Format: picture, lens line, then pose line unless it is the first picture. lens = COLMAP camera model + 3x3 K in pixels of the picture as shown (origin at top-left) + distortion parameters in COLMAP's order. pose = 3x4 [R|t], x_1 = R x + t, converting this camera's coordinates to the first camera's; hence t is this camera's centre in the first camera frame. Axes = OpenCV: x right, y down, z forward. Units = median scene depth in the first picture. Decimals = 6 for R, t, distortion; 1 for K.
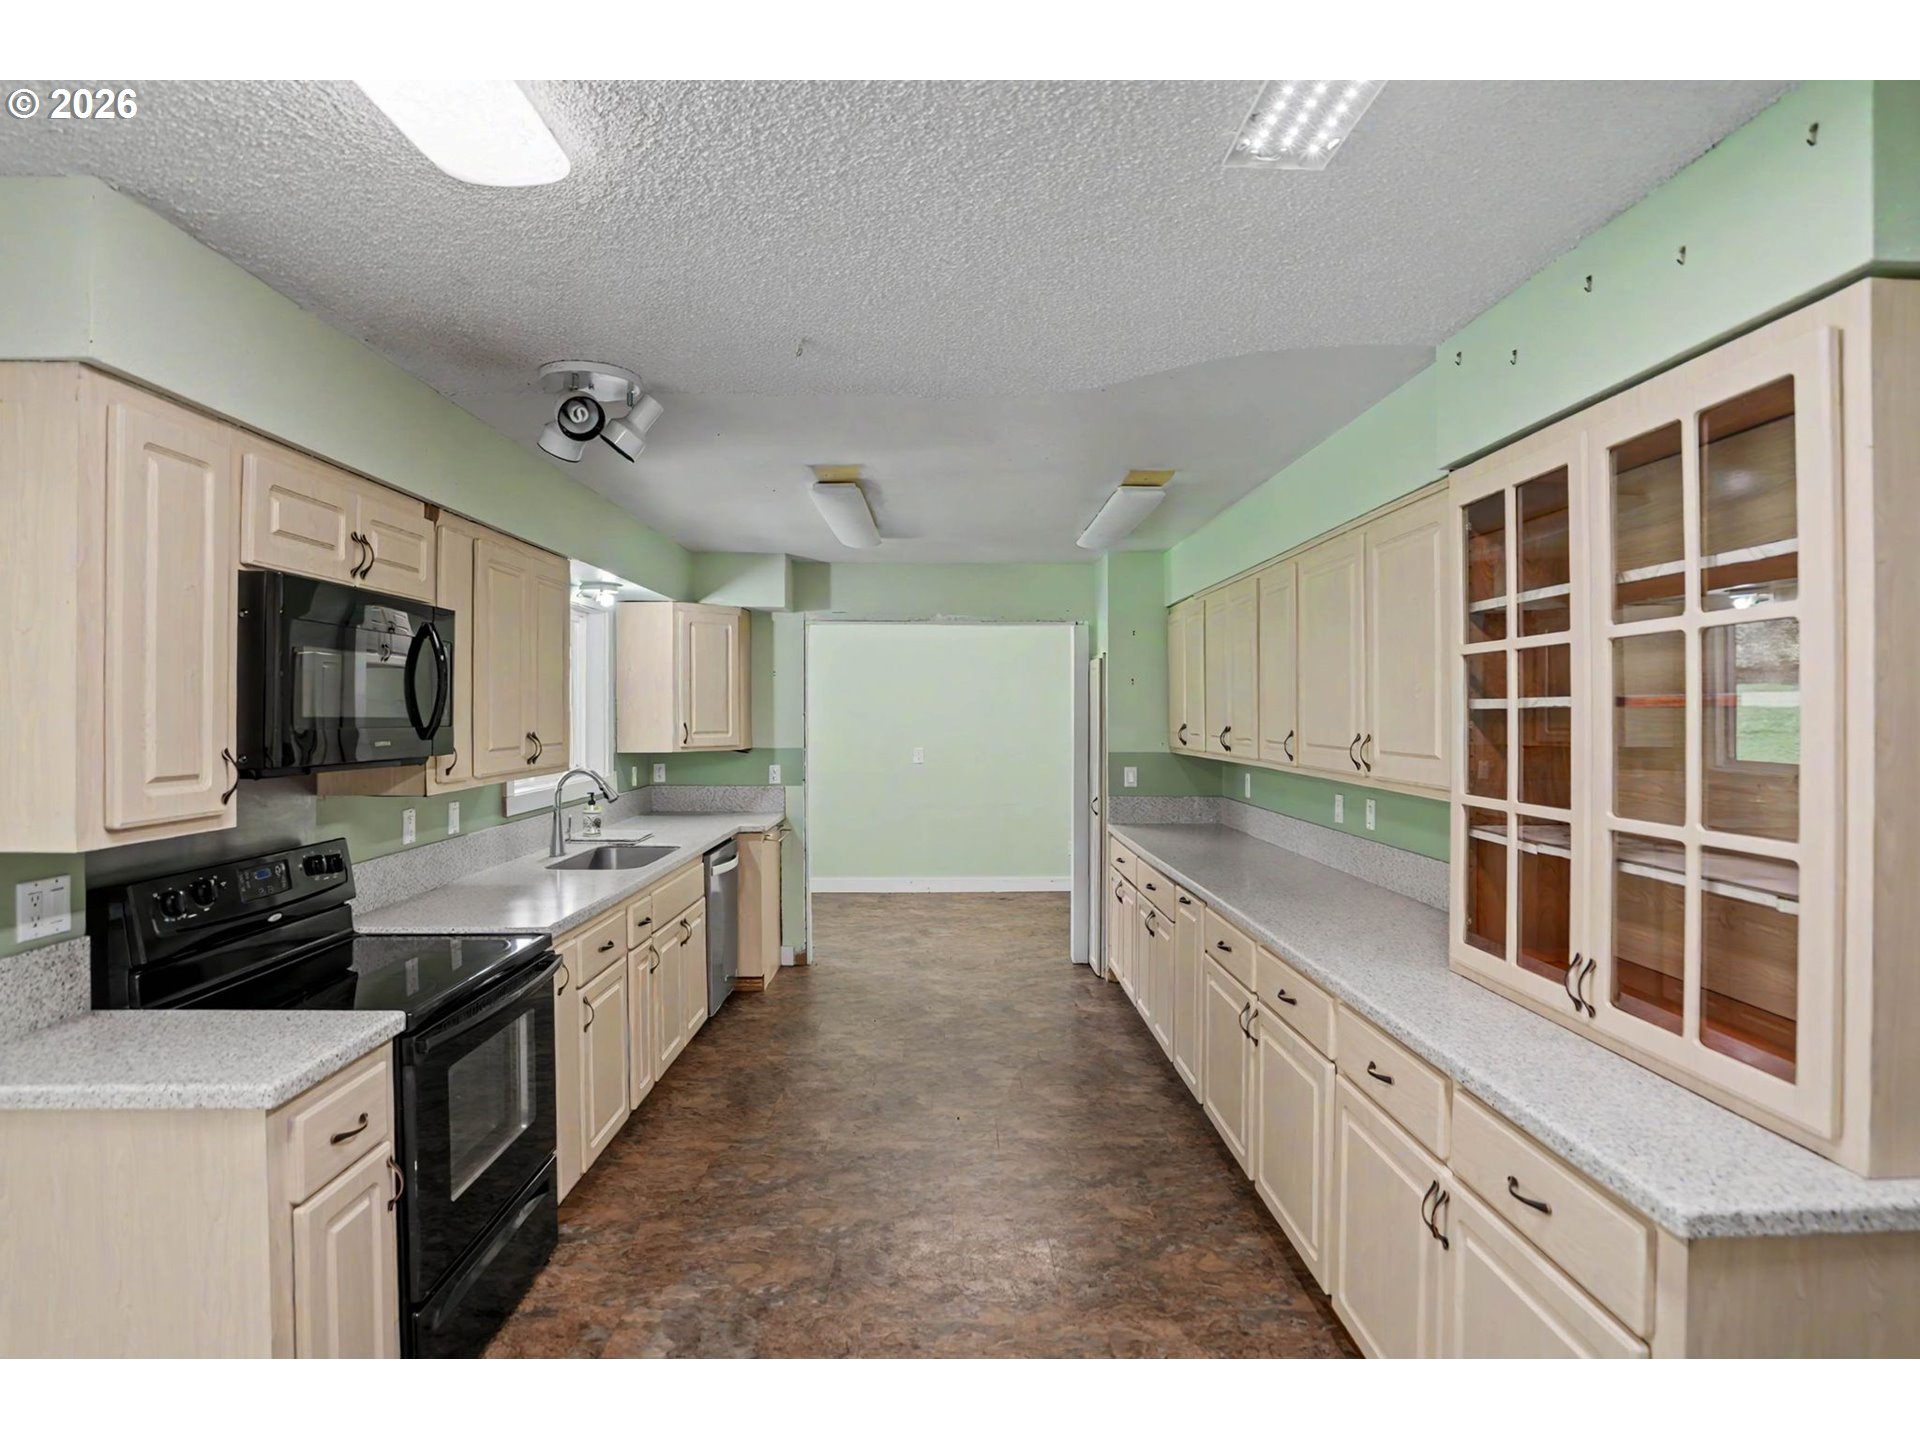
lens RADIAL K [[994.4, 0, 960.0], [0, 994.4, 720.0], [0, 0, 1]] dist [-0.036653, -0.000235]
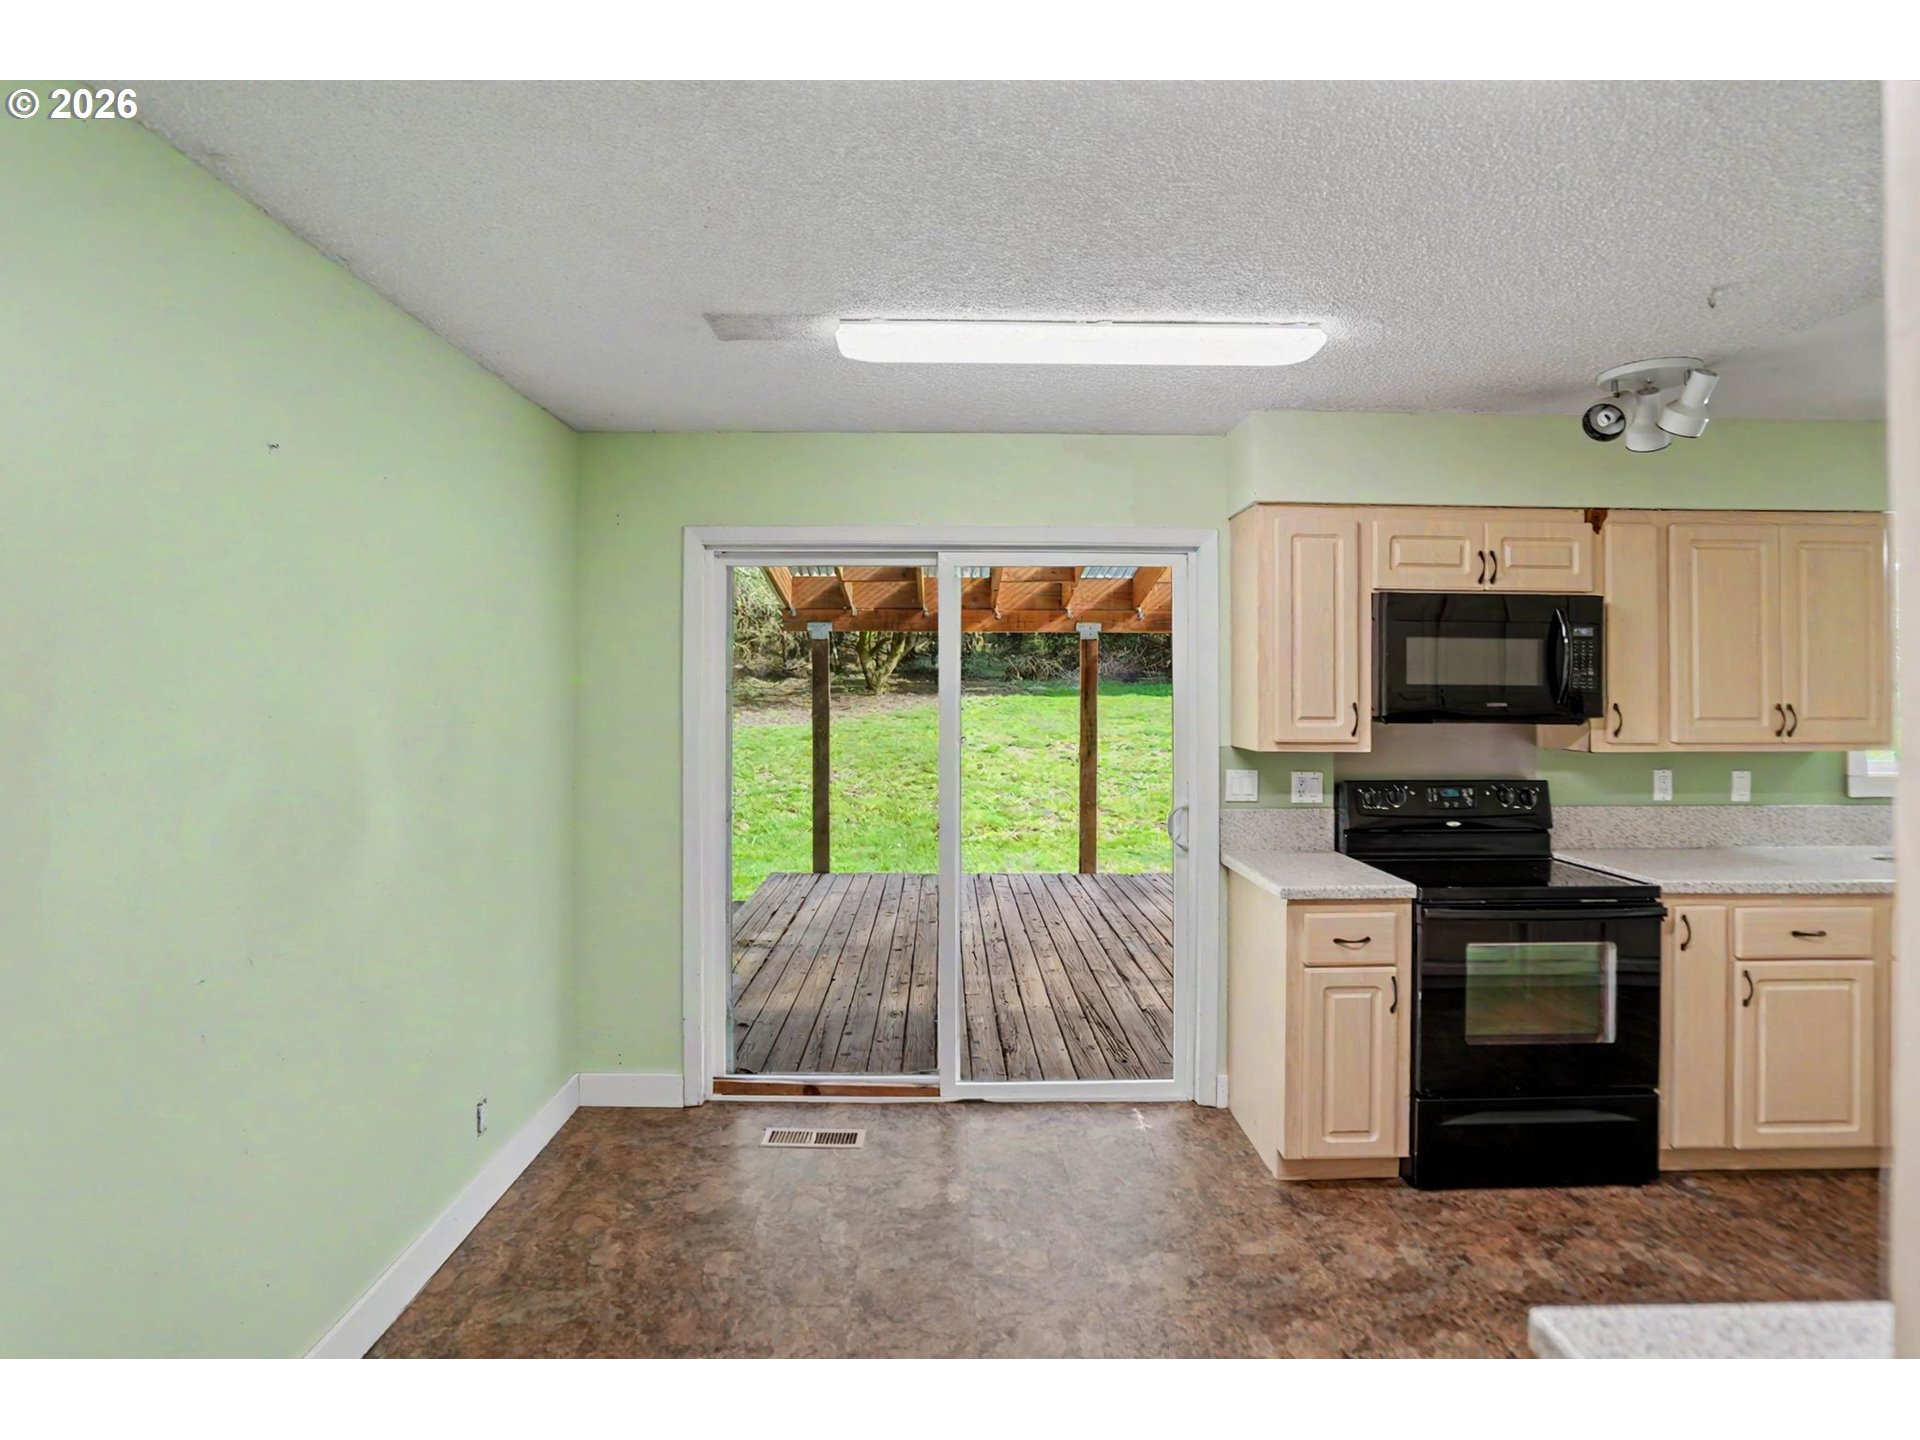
lens RADIAL K [[1008.7, 0, 964.7], [0, 1008.7, 681.3], [0, 0, 1]] dist [-0.027819, 0.001289]
pose [[-0.004821, -0.003851, -0.999981, 0.772934], [-0.014400, 0.999889, -0.003781, 0.007136], [0.999885, 0.014381, -0.004875, 0.274650]]
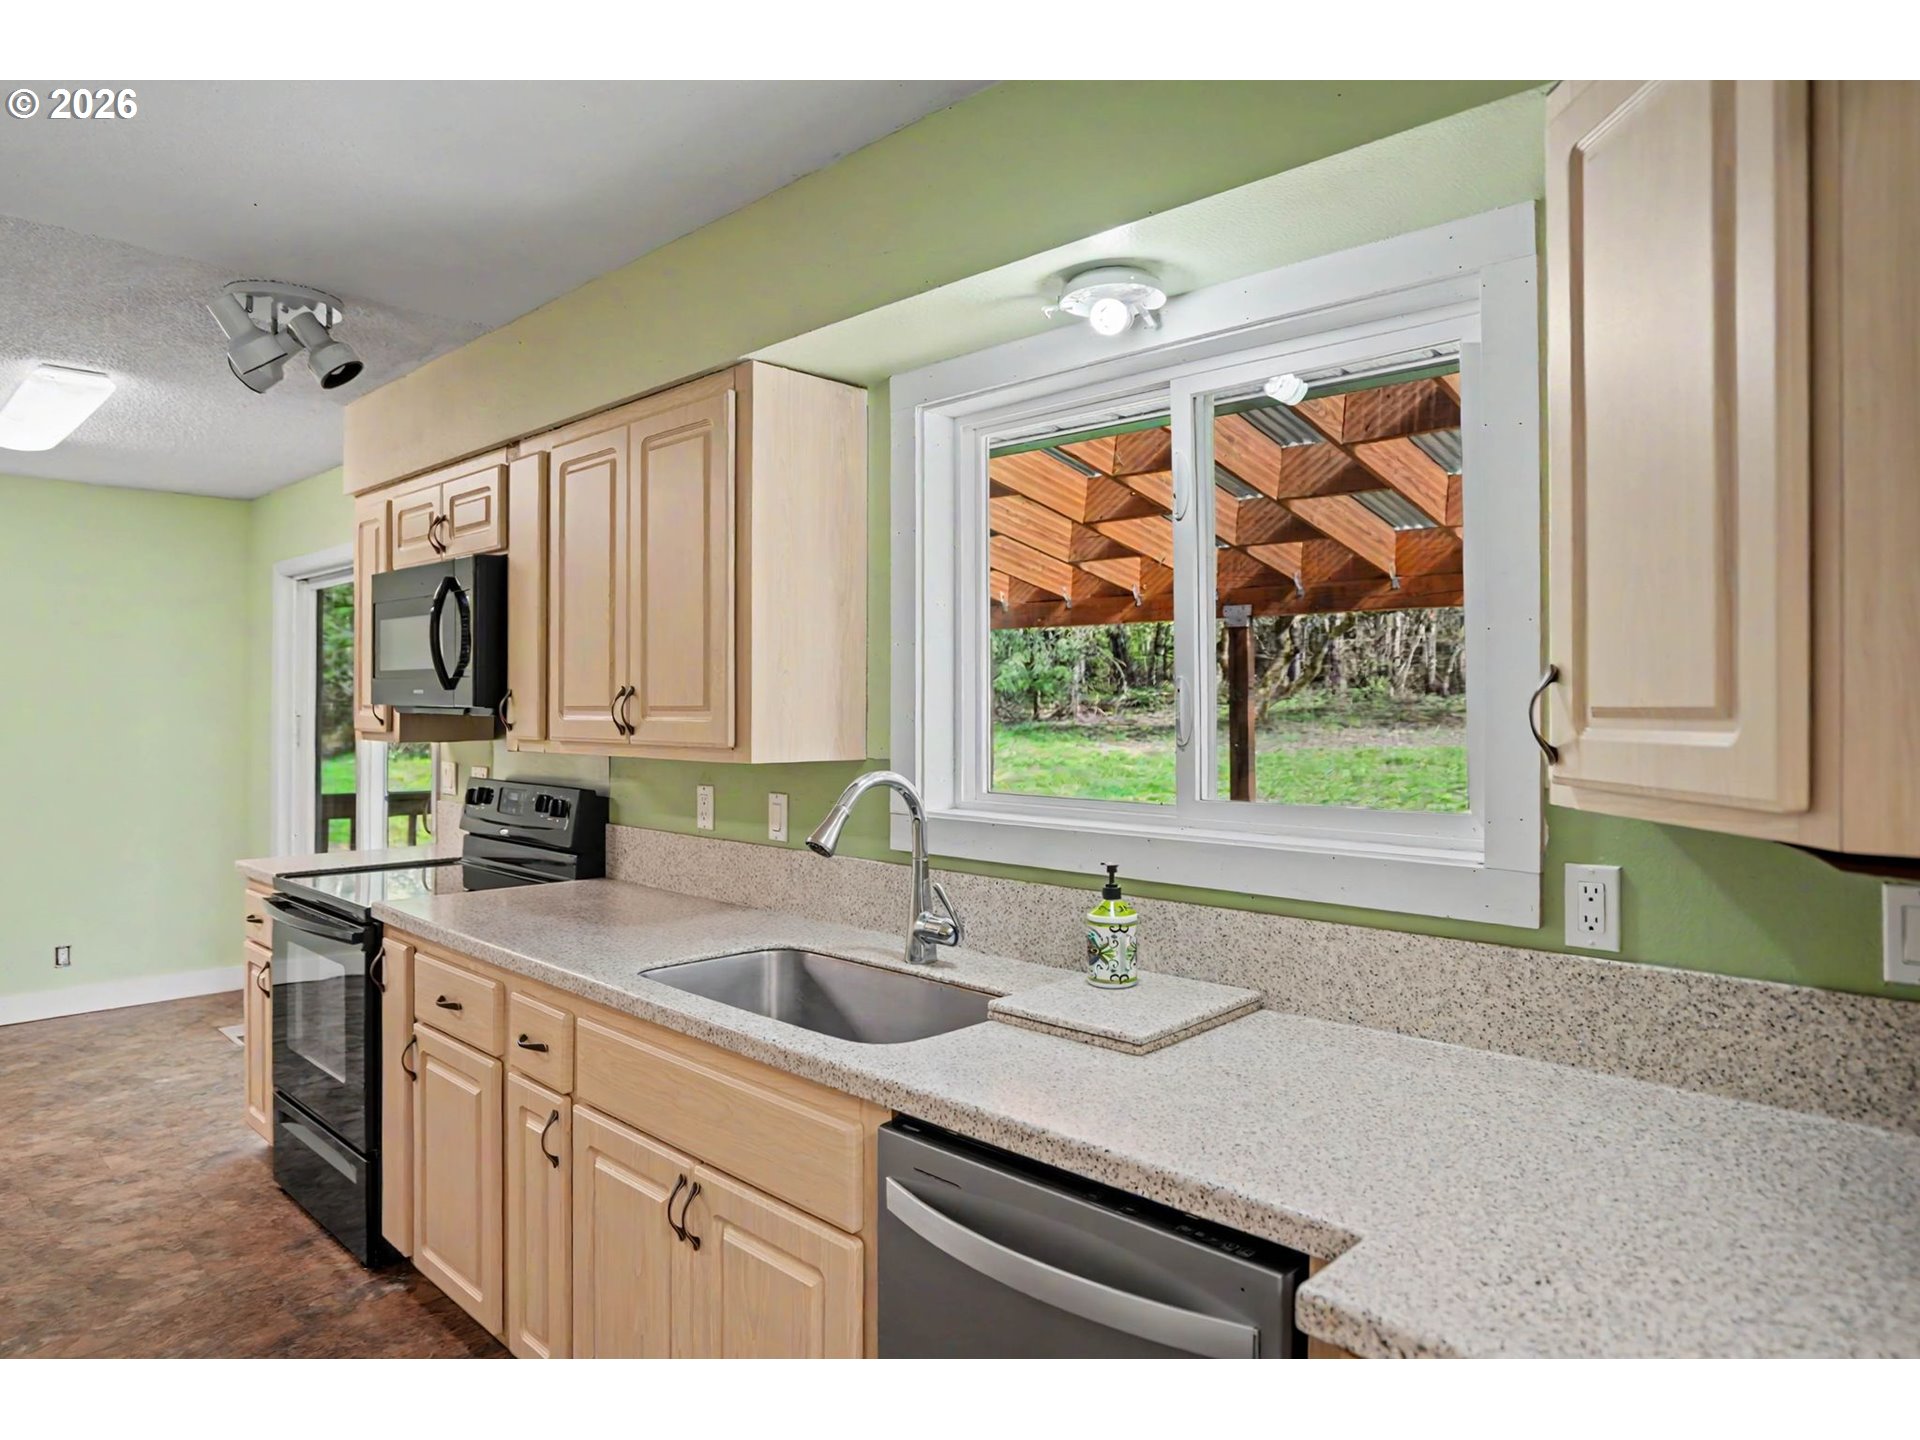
lens RADIAL K [[1163.6, 0, 960.0], [0, 1163.6, 720.0], [0, 0, 1]] dist [0.000685, 0.002086]
pose [[-0.717016, 0.010059, -0.696984, -0.078393], [-0.006942, 0.999743, 0.021570, 0.021765], [0.697022, 0.020304, -0.716762, 2.420799]]
